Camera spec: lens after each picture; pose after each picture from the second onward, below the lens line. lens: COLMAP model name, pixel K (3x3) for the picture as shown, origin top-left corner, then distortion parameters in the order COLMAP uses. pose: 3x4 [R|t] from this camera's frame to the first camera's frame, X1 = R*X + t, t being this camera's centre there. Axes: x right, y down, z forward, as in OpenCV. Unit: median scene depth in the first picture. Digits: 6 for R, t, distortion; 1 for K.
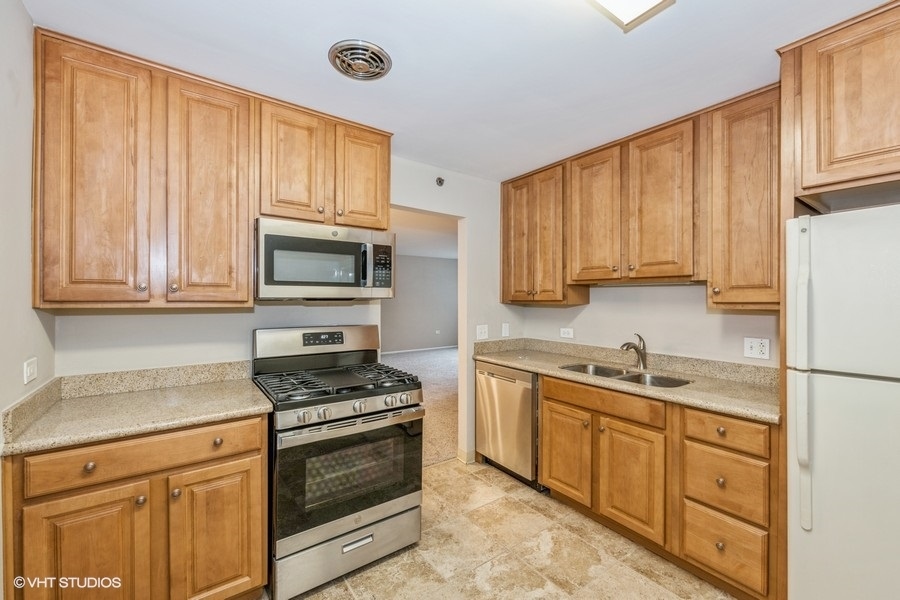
lens RADIAL K [[371.3, 0, 450.2], [0, 371.3, 298.1], [0, 0, 1]] dist [0.001738, 0.000183]
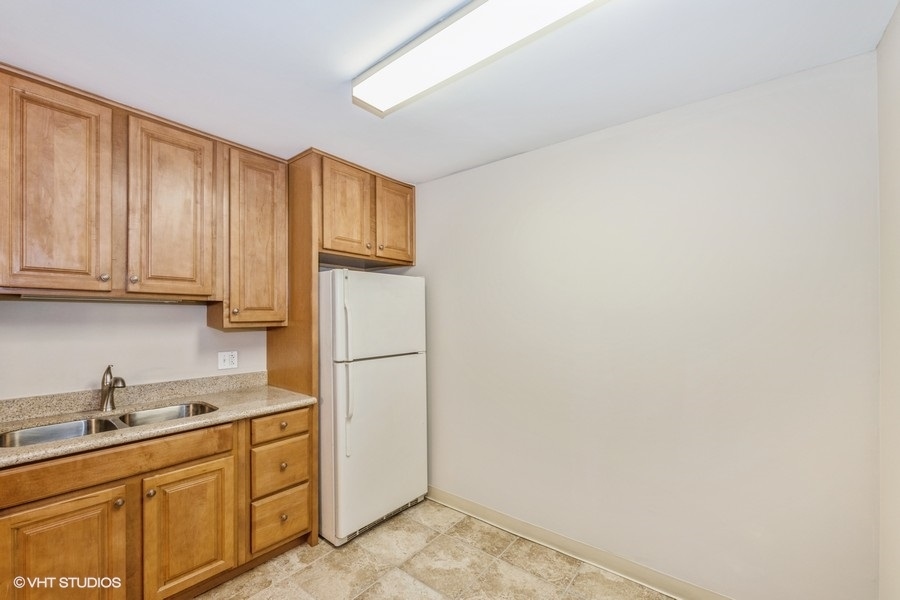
lens RADIAL K [[371.3, 0, 445.7], [0, 371.3, 316.7], [0, 0, 1]] dist [0.001738, 0.000183]
pose [[-0.260313, -0.004234, 0.965515, -0.530213], [-0.003173, 0.999989, 0.003529, -0.009737], [-0.965519, -0.002145, -0.260324, 0.697422]]
